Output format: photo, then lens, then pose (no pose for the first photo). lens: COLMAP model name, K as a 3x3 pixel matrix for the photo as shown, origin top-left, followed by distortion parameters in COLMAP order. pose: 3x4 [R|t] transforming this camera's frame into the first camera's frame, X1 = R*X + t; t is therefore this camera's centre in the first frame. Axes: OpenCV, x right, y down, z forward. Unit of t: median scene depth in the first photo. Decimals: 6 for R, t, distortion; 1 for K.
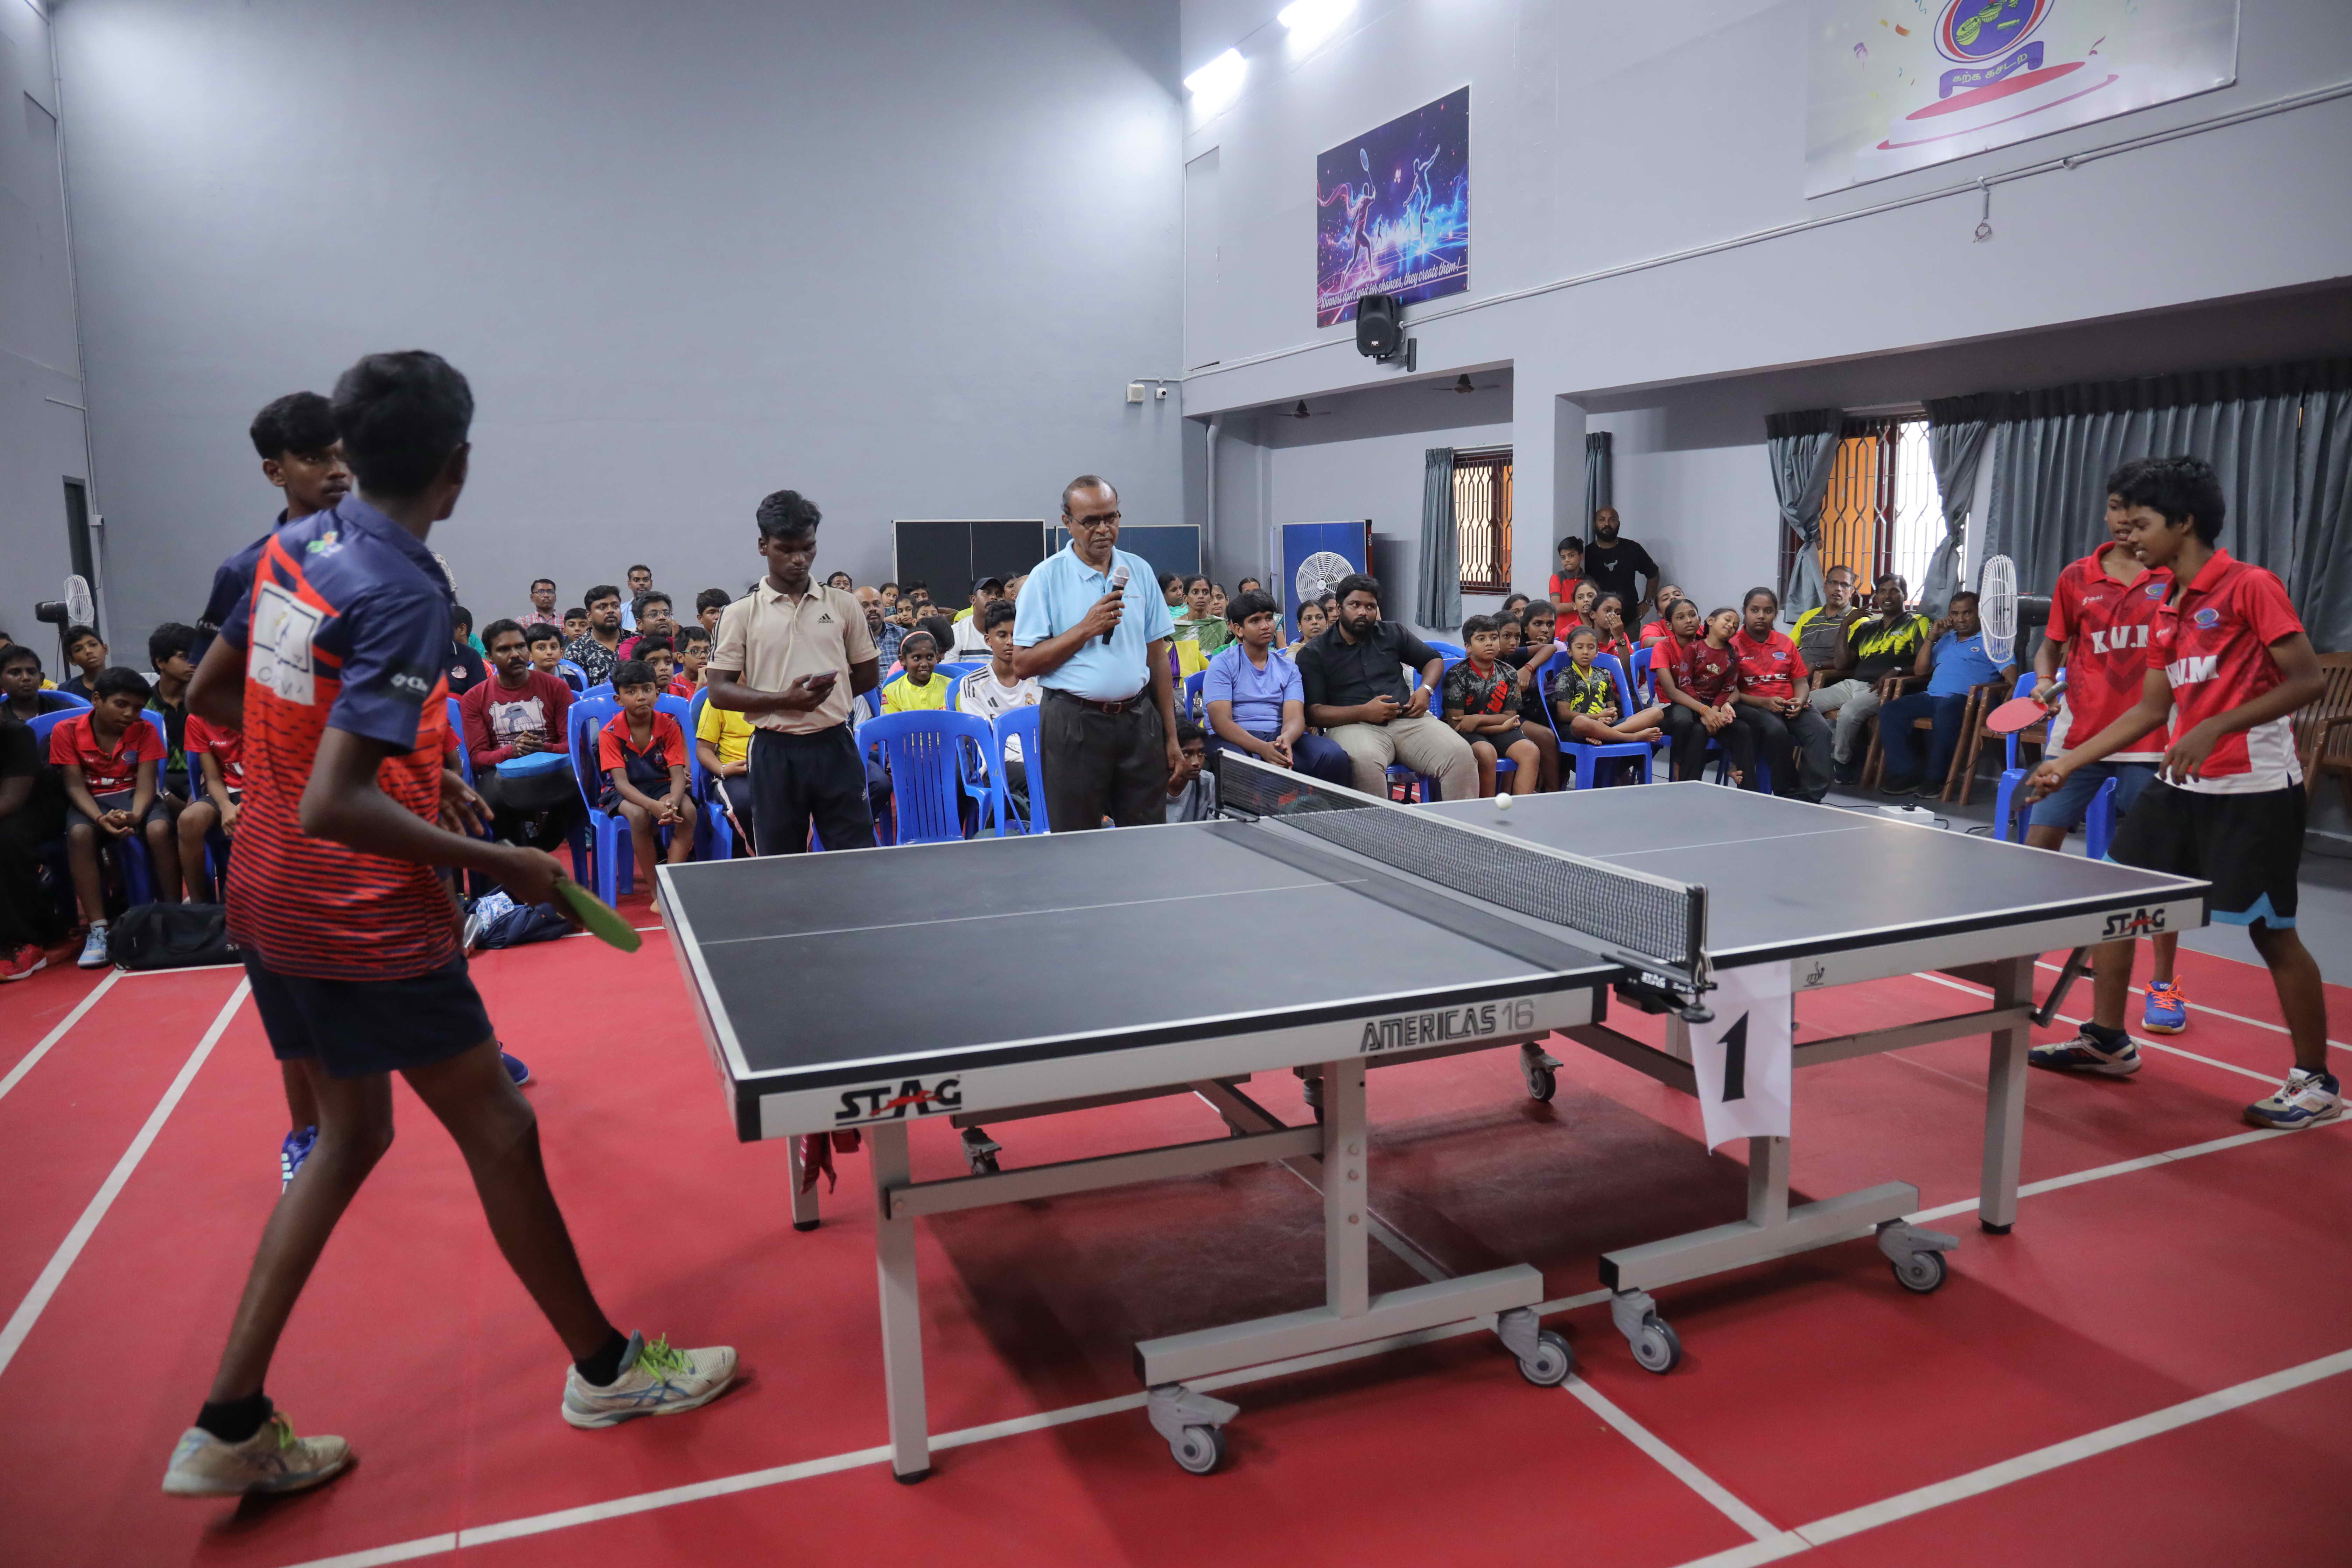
lens RADIAL K [[1663.6, 0, 1191.3], [0, 1663.6, 808.4], [0, 0, 1]] dist [-0.077304, 0.030881]
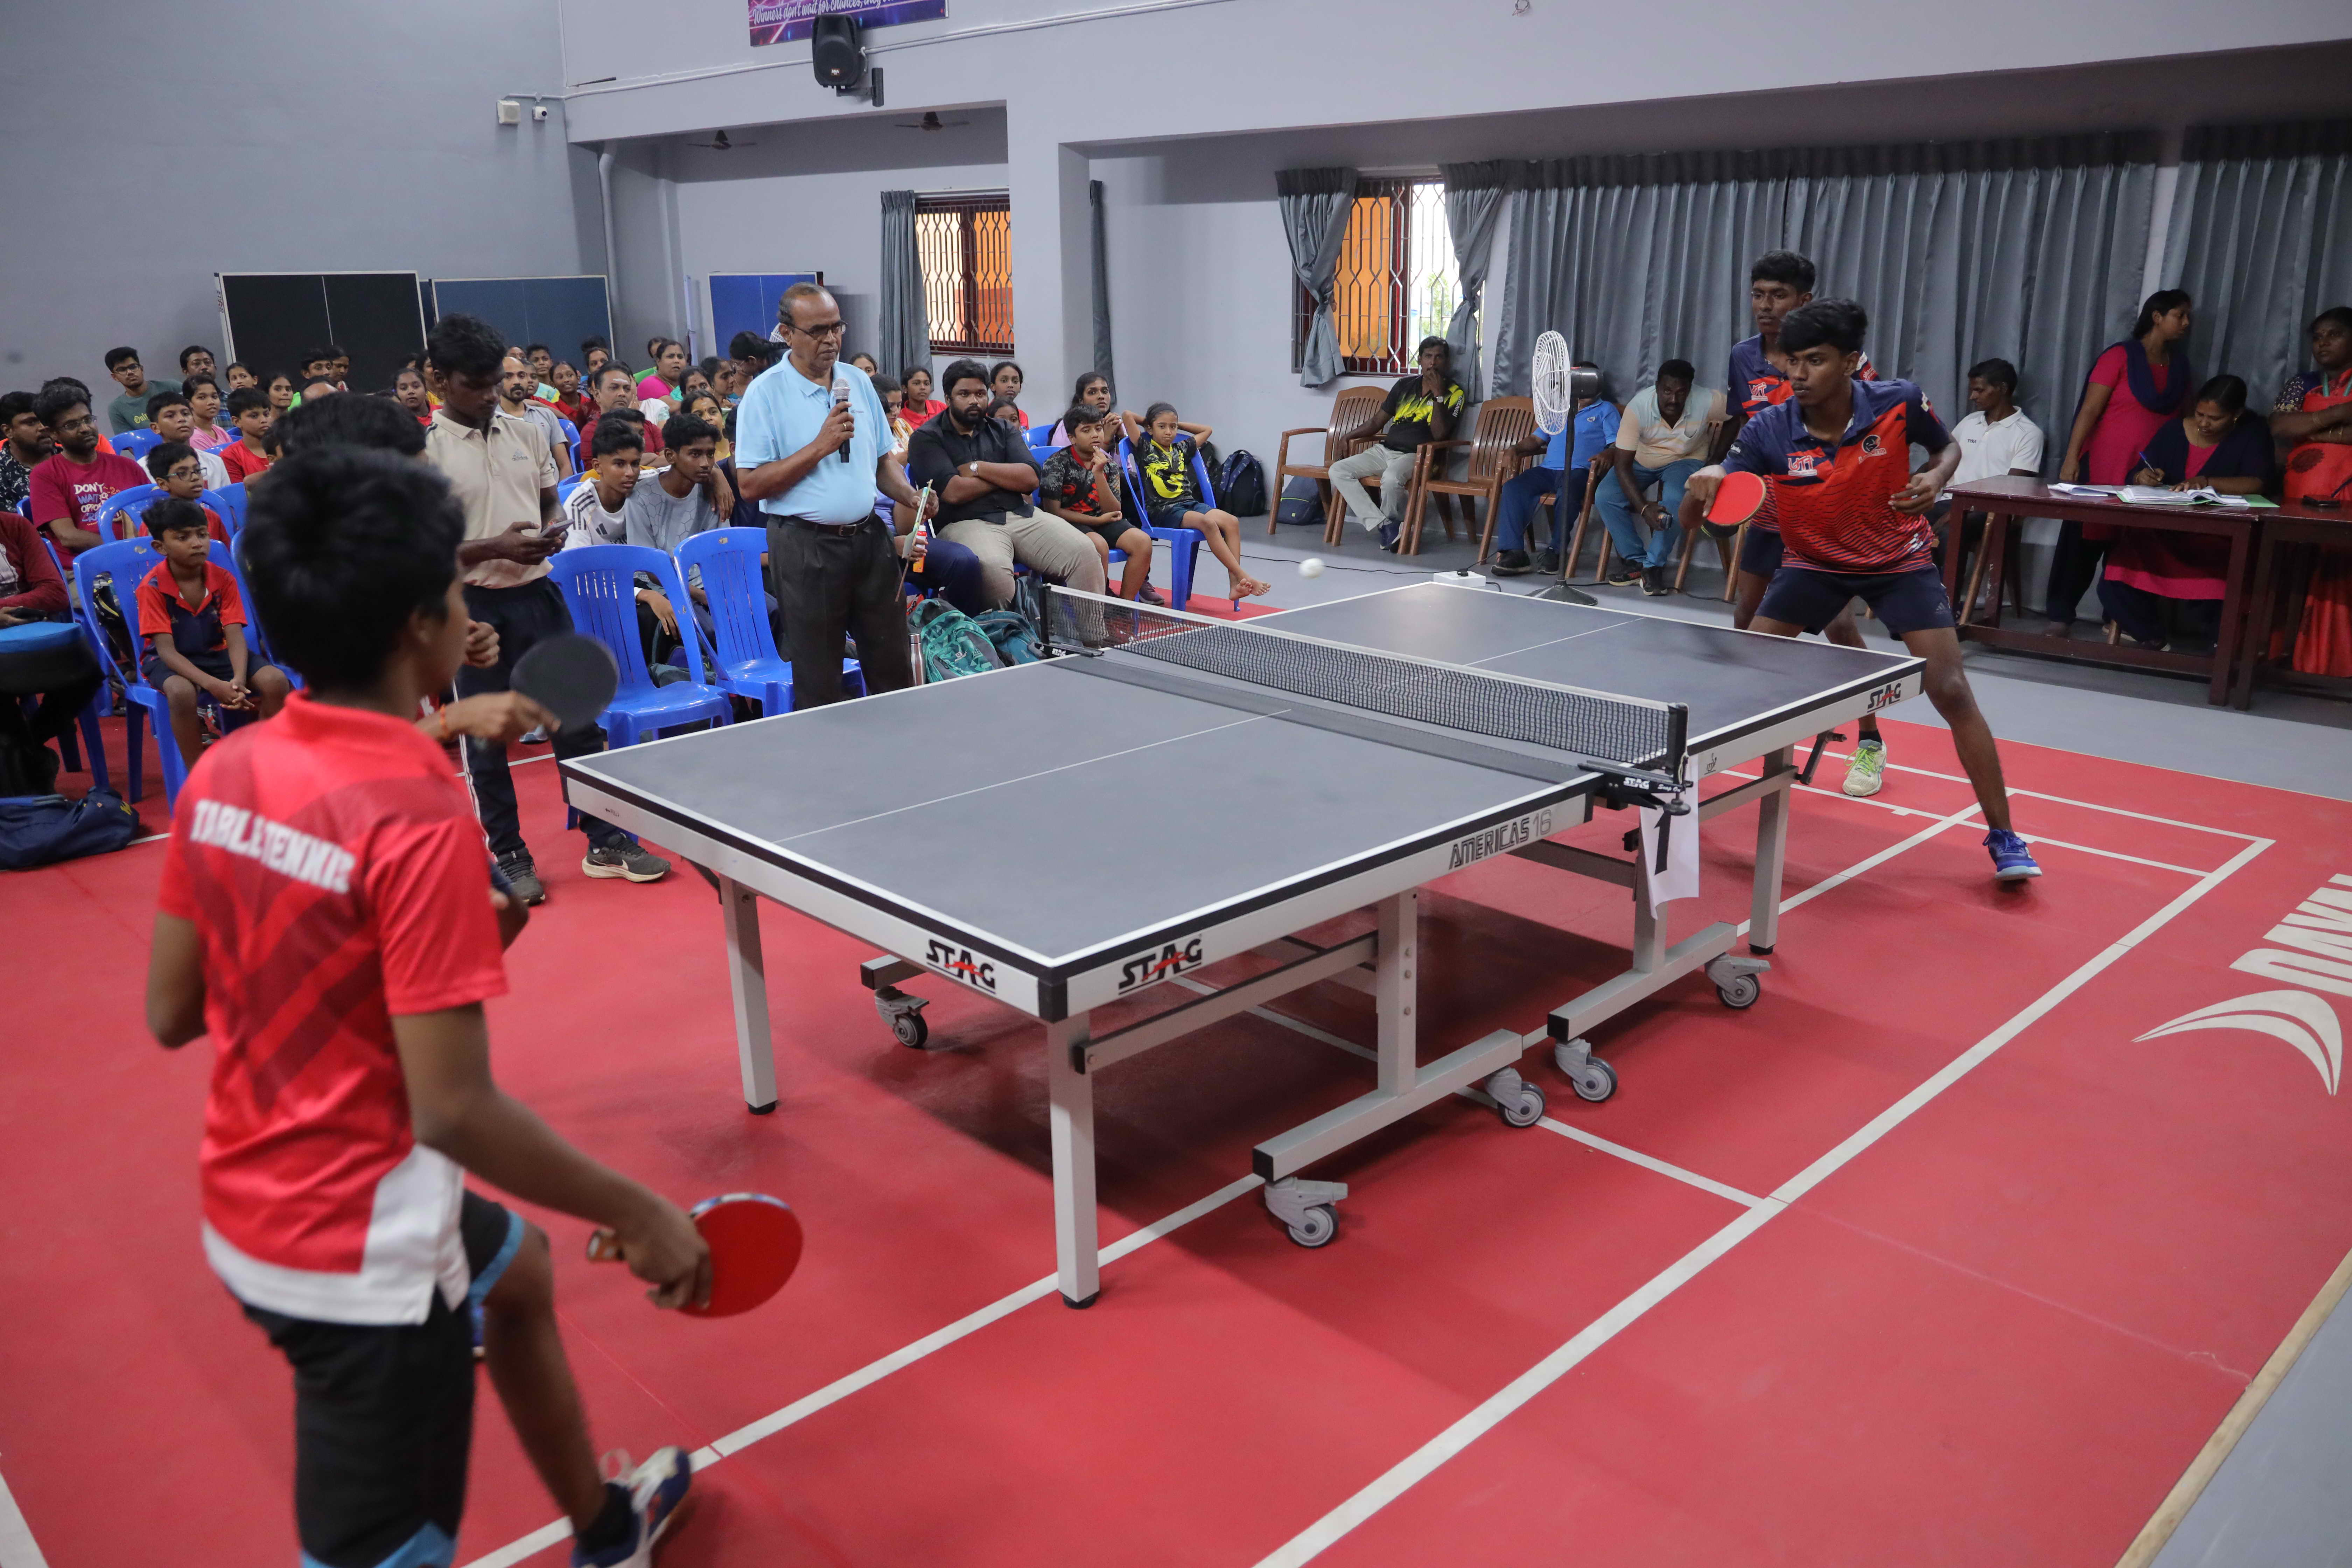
lens RADIAL K [[1822.6, 0, 1238.4], [0, 1822.6, 872.8], [0, 0, 1]] dist [-0.073245, 0.022954]
pose [[0.918830, -0.119095, 0.376255, -0.168867], [0.054722, 0.982618, 0.177392, -0.028275], [-0.390841, -0.142404, 0.909376, -0.034940]]
